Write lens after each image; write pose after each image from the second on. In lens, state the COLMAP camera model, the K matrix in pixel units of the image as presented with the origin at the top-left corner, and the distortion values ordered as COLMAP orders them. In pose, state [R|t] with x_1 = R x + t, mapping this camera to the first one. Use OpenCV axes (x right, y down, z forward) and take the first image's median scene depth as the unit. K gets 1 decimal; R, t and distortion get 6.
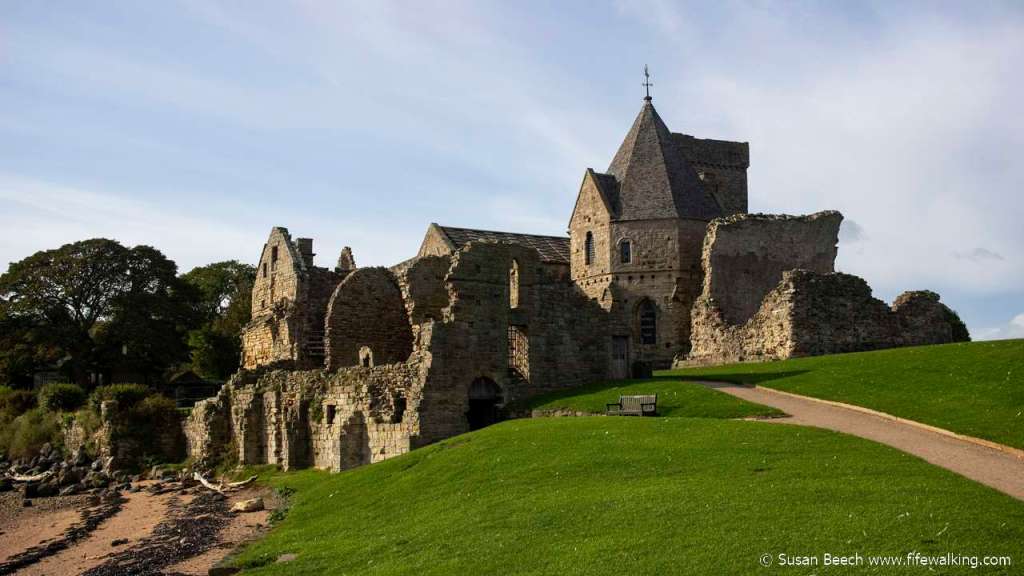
lens RADIAL K [[1115.0, 0, 512.0], [0, 1115.0, 288.0], [0, 0, 1]] dist [-0.107652, 0.041570]
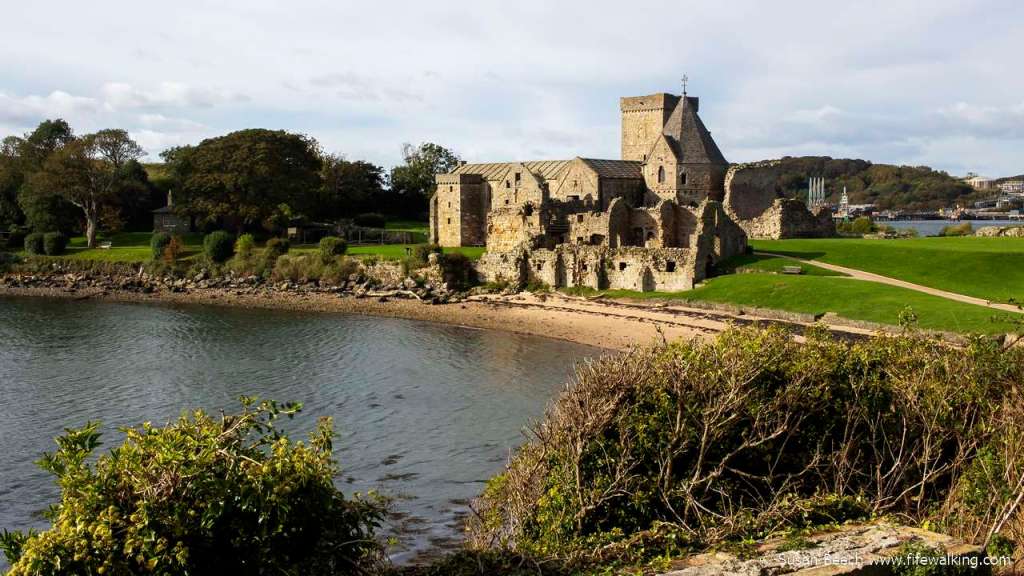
lens RADIAL K [[1115.0, 0, 512.0], [0, 1115.0, 288.0], [0, 0, 1]] dist [-0.107652, 0.041570]
pose [[0.962767, -0.006721, 0.270249, -0.772109], [-0.041547, 0.984135, 0.172488, -0.179310], [-0.267121, -0.177294, 0.947213, -0.886298]]
